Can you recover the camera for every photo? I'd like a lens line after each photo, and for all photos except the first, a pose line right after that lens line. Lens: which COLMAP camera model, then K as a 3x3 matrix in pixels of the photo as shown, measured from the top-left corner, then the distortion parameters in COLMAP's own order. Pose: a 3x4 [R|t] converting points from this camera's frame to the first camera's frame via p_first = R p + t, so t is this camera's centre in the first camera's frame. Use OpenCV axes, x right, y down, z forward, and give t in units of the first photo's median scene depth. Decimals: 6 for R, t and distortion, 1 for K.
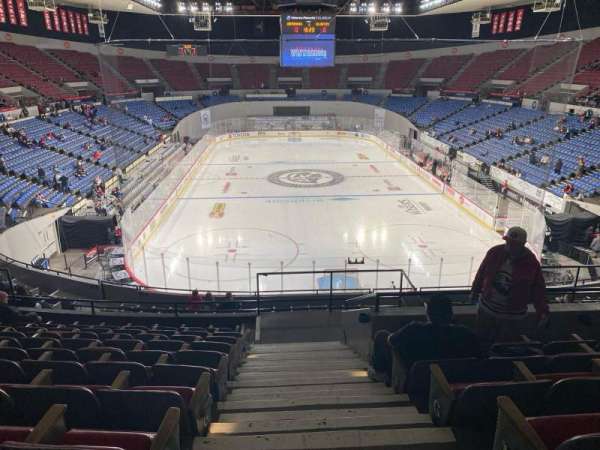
lens RADIAL K [[457.7, 0, 298.9], [0, 457.7, 221.4], [0, 0, 1]] dist [0.028326, -0.013227]
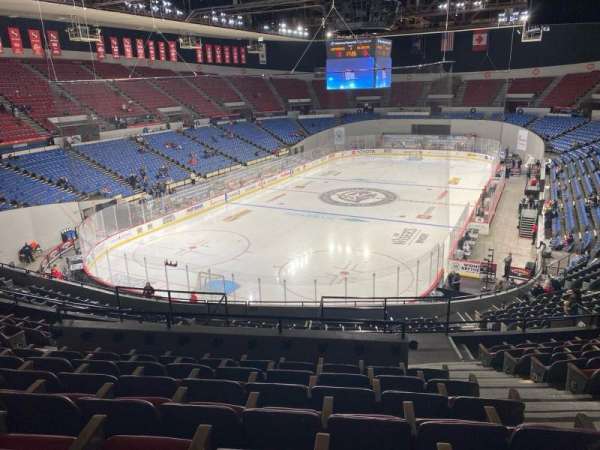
lens RADIAL K [[457.7, 0, 298.9], [0, 457.7, 221.4], [0, 0, 1]] dist [0.028326, -0.013227]
pose [[0.861828, 0.125699, -0.491378, 0.299511], [-0.139658, 0.990165, 0.008347, -0.022998], [0.487594, 0.061431, 0.870907, 0.043068]]
